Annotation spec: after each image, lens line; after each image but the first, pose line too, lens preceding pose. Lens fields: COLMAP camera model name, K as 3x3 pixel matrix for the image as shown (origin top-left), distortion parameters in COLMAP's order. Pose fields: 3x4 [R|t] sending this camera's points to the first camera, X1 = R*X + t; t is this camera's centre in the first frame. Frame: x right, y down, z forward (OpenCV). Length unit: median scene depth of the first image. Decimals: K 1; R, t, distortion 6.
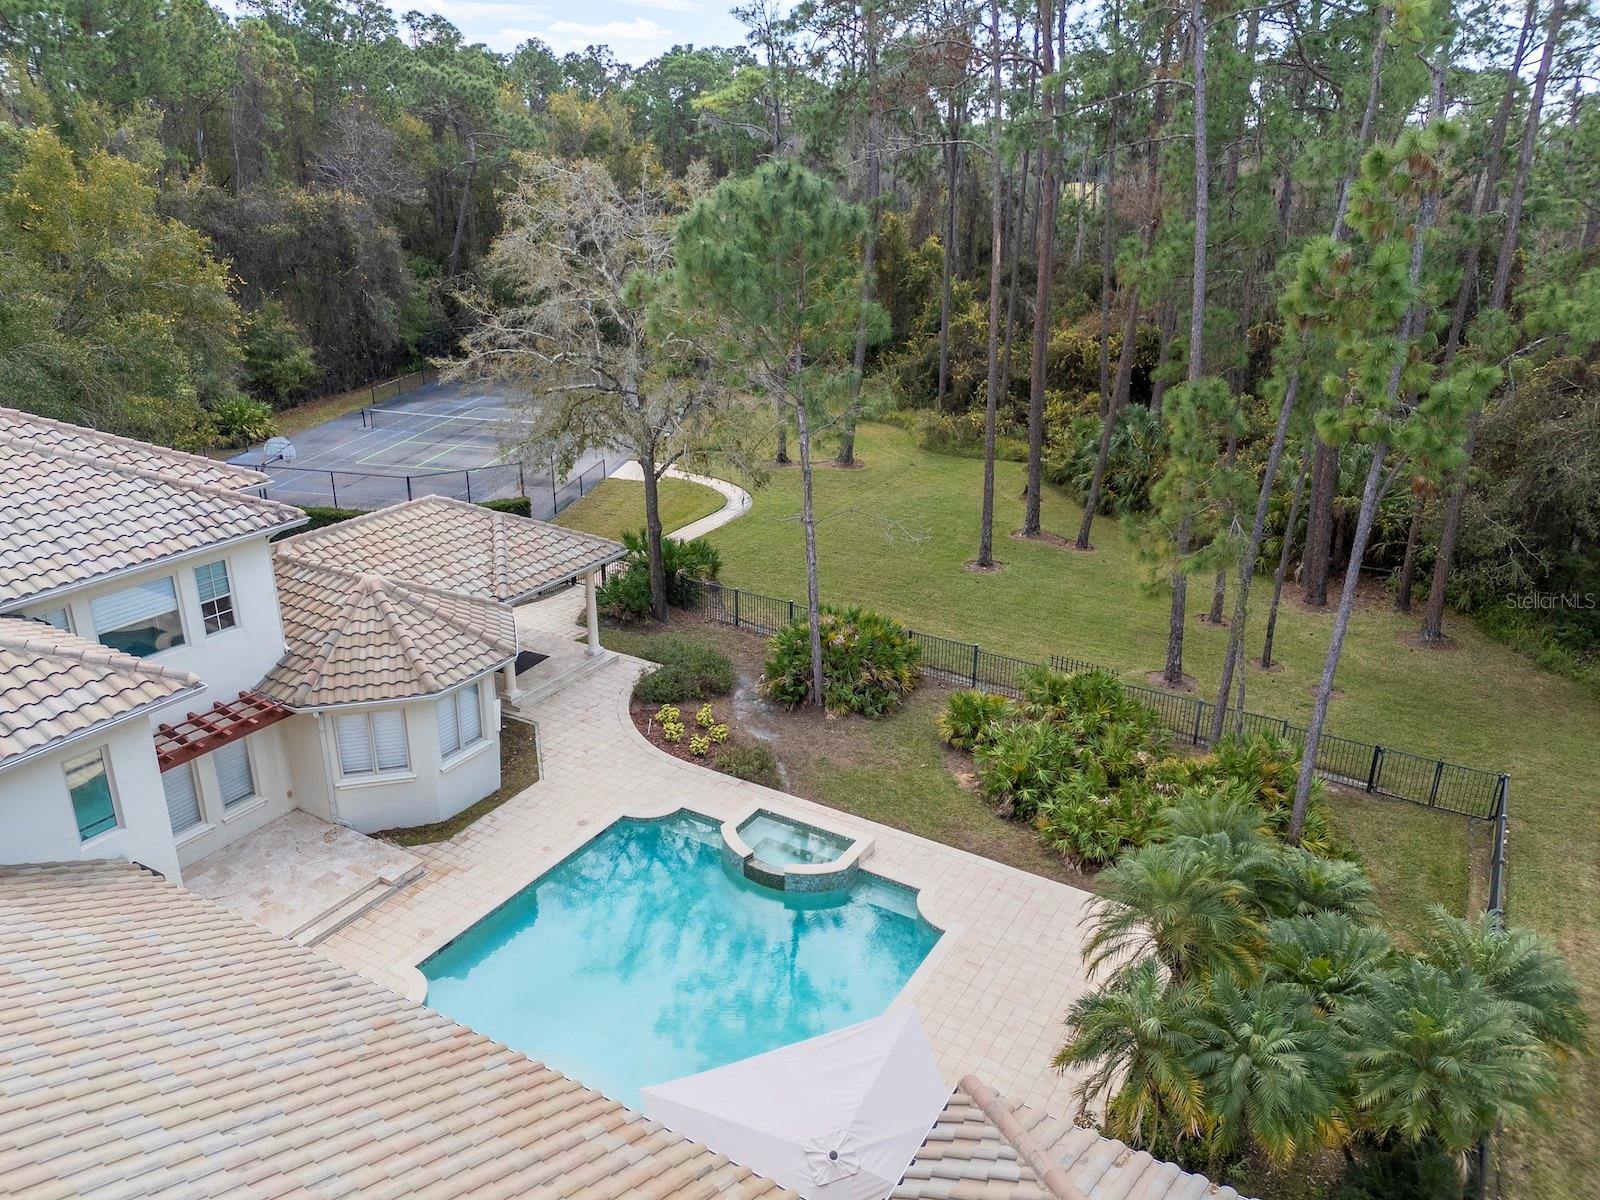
lens RADIAL K [[1170.2, 0, 803.7], [0, 1170.2, 593.2], [0, 0, 1]] dist [0.107340, -0.107541]
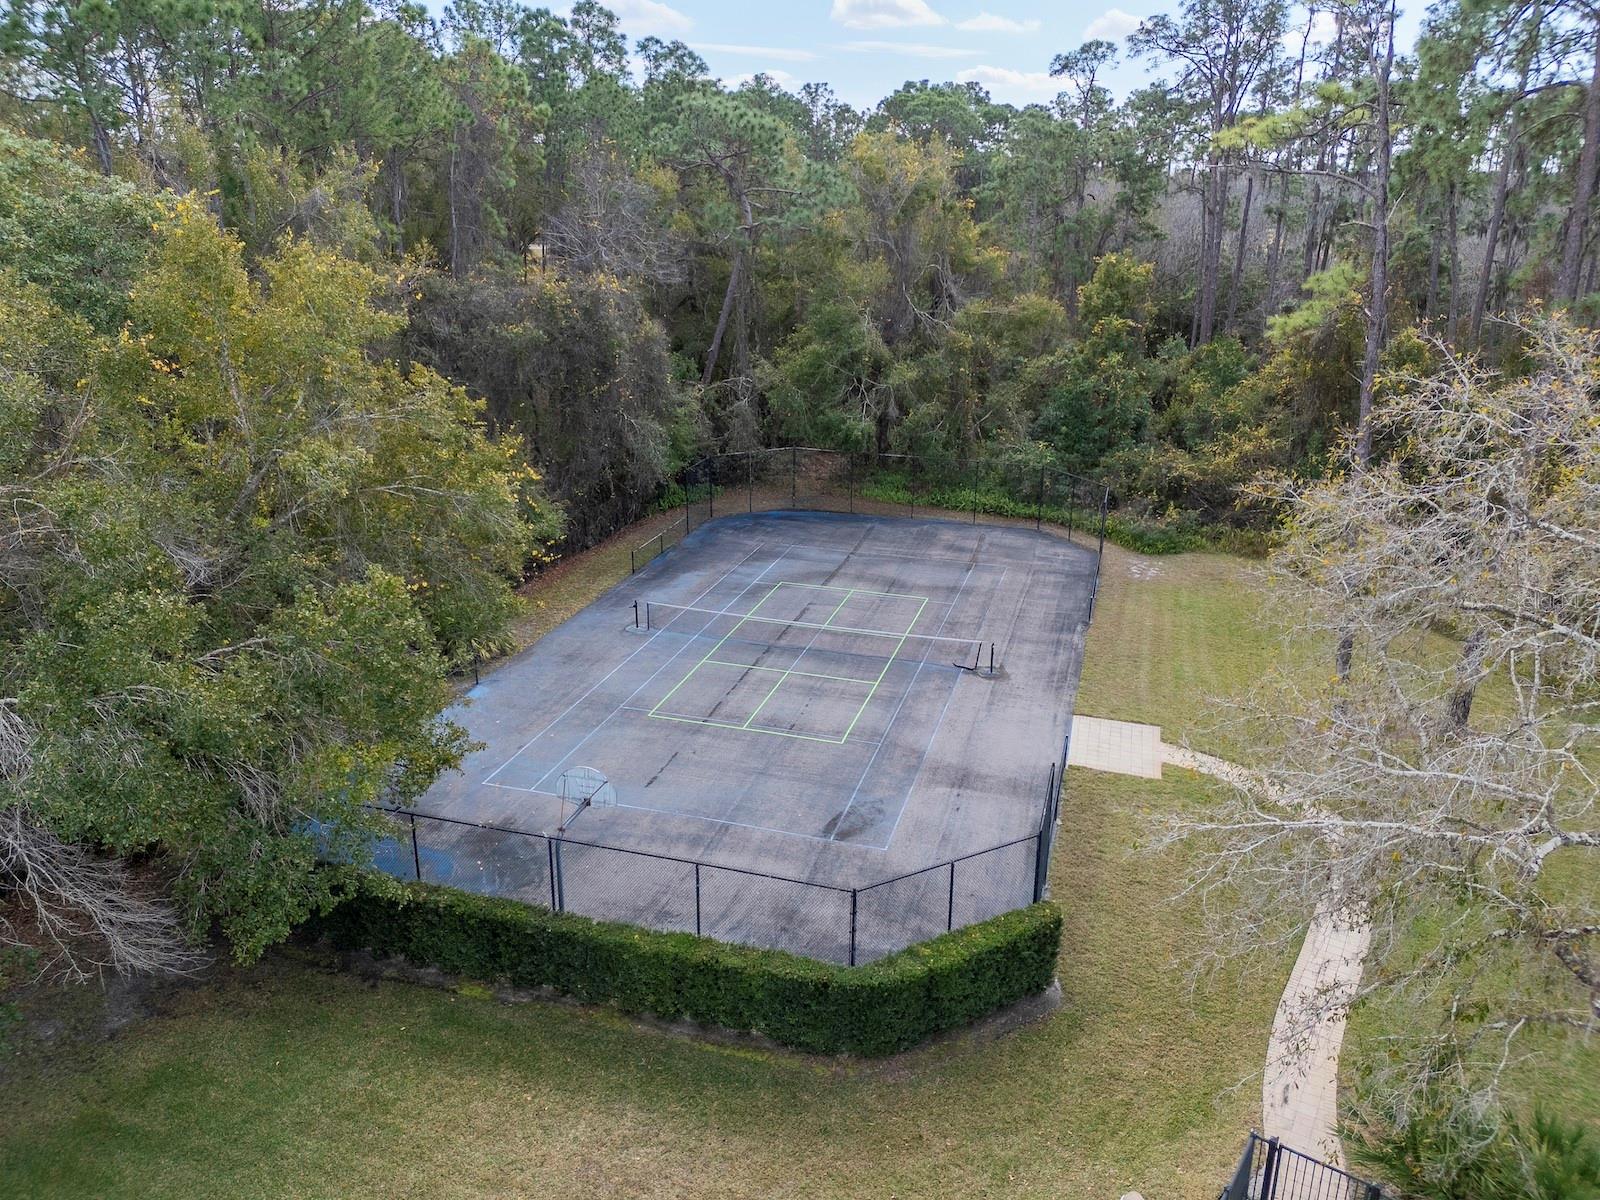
lens RADIAL K [[1170.2, 0, 803.7], [0, 1170.2, 593.2], [0, 0, 1]] dist [0.107340, -0.107541]
pose [[0.995306, 0.028143, -0.092593, -0.197936], [-0.031213, 0.999004, -0.031879, -0.129407], [0.091603, 0.034620, 0.995194, 0.322021]]
